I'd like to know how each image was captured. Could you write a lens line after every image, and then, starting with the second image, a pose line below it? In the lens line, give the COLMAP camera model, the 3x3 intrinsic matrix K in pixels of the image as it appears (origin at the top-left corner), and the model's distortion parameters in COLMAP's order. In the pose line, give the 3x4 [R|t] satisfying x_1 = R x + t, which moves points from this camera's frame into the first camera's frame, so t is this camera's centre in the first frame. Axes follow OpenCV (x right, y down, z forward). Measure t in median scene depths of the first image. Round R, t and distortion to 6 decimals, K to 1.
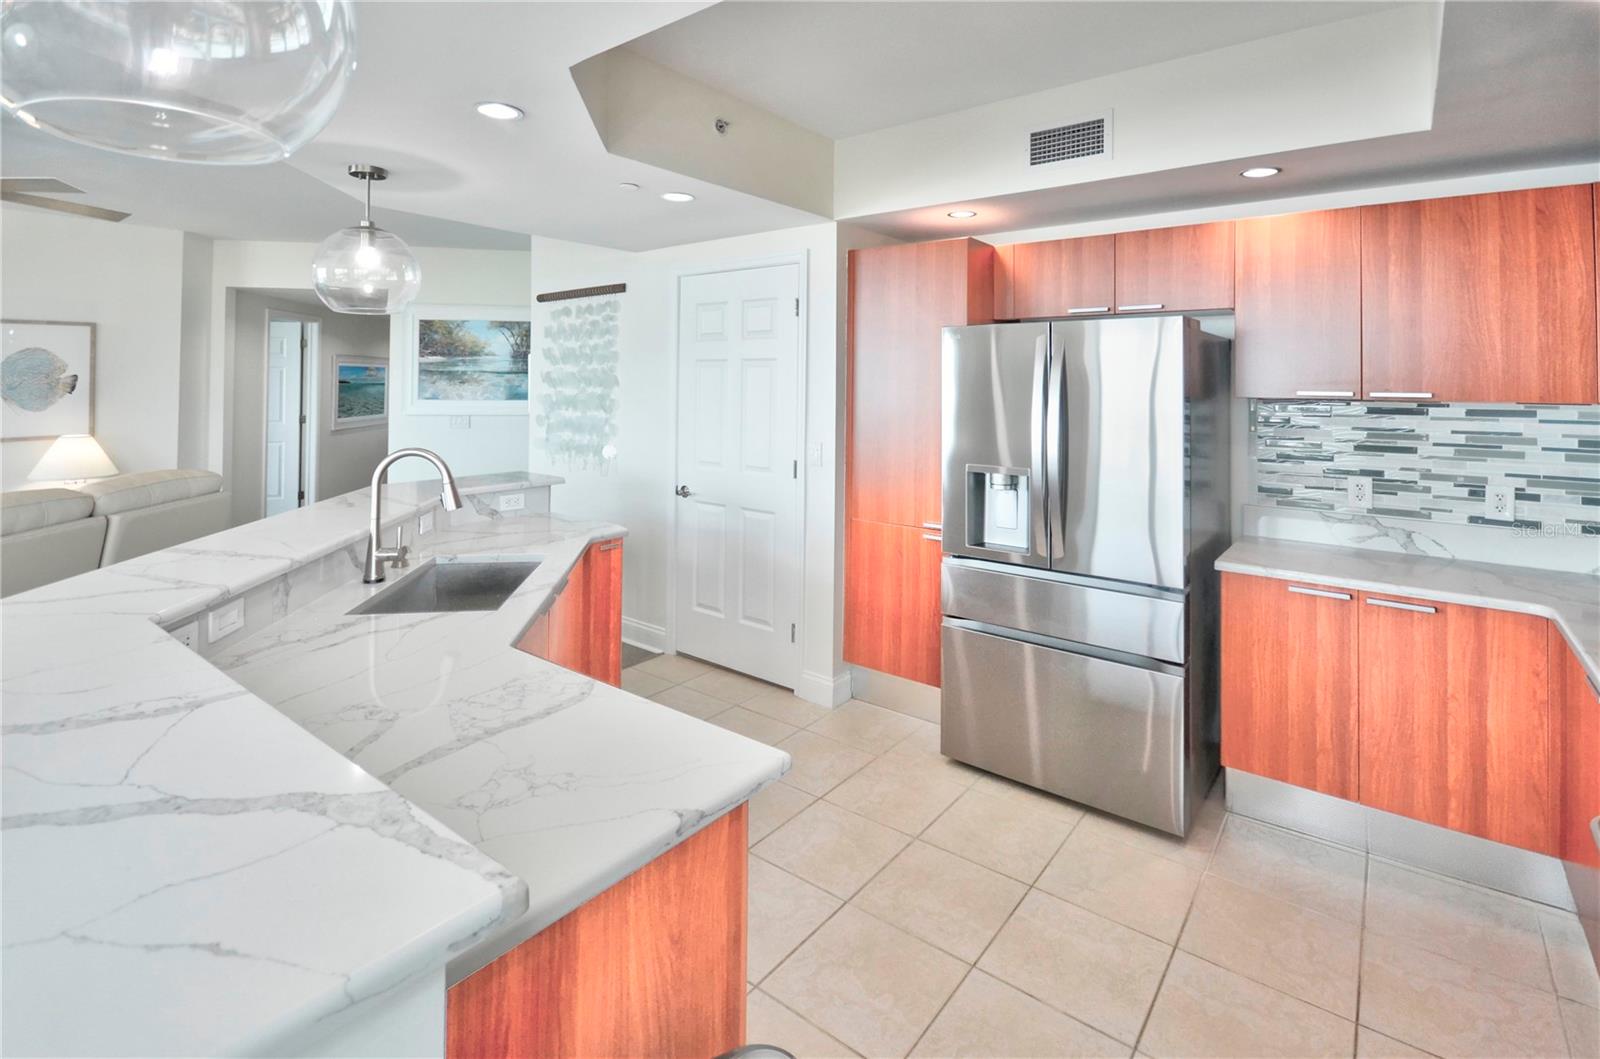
lens RADIAL K [[761.2, 0, 791.5], [0, 761.2, 361.4], [0, 0, 1]] dist [0.005172, -0.006916]
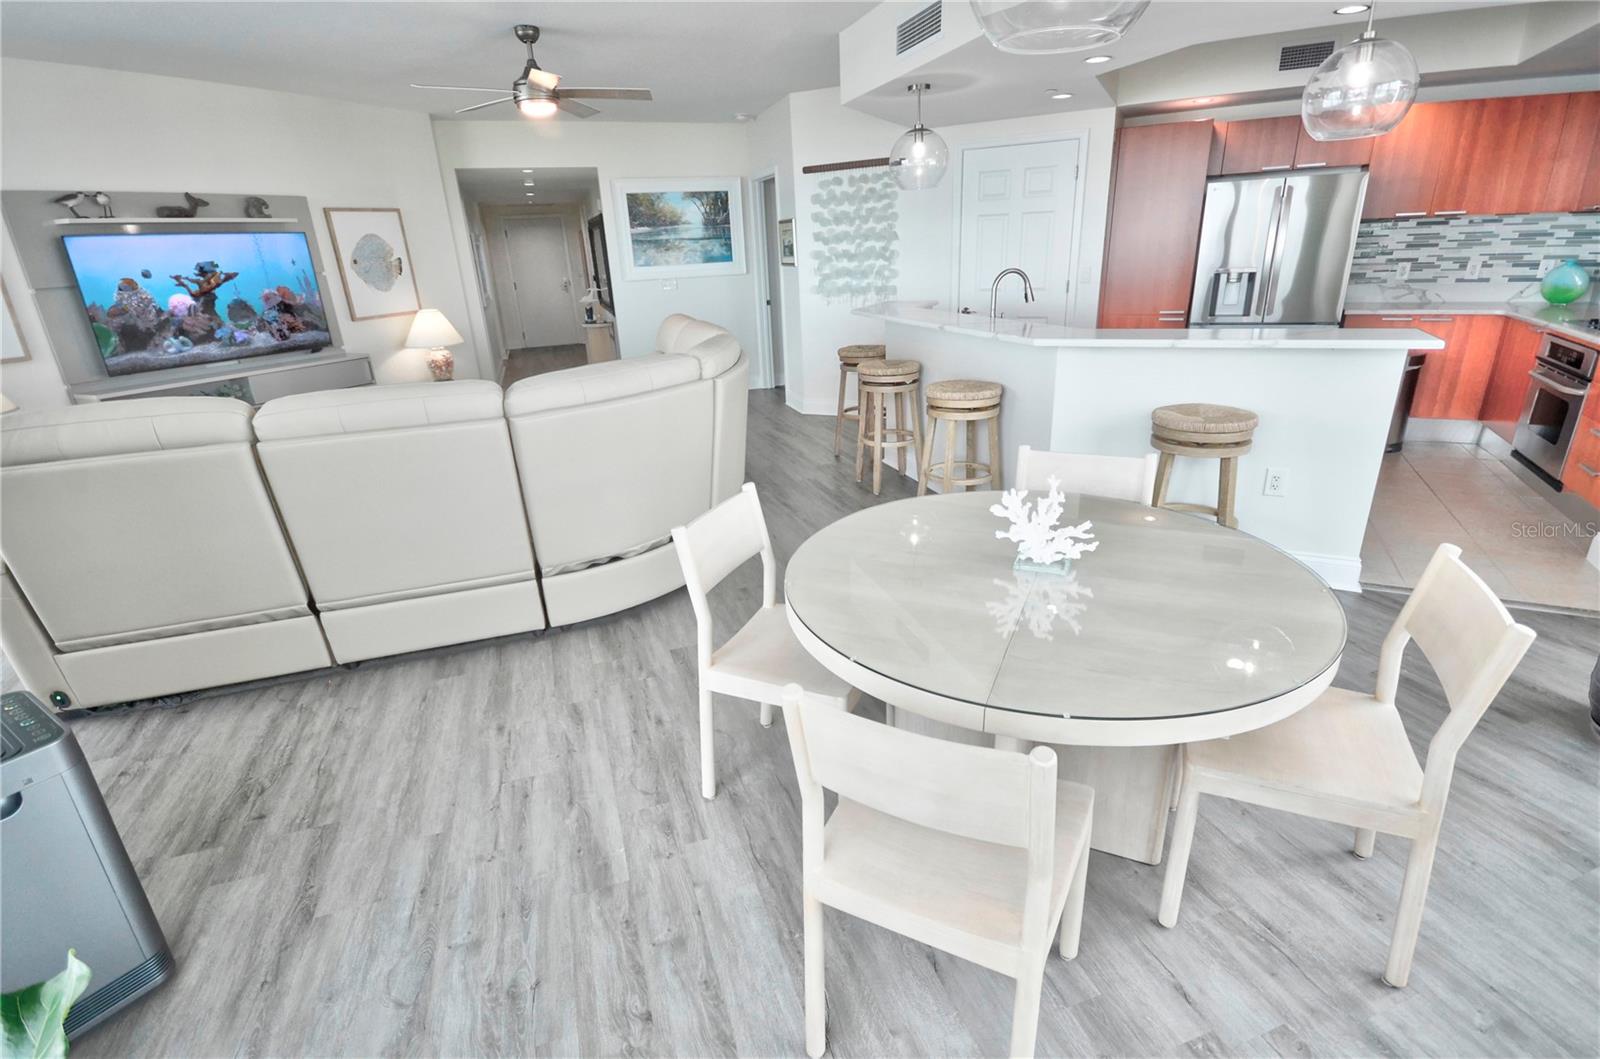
lens RADIAL K [[761.2, 0, 809.2], [0, 761.2, 517.1], [0, 0, 1]] dist [0.005172, -0.006916]
pose [[0.976152, -0.120740, 0.180414, -0.682612], [0.047459, 0.929650, 0.365375, -0.011224], [-0.211837, -0.348100, 0.913210, -0.378140]]
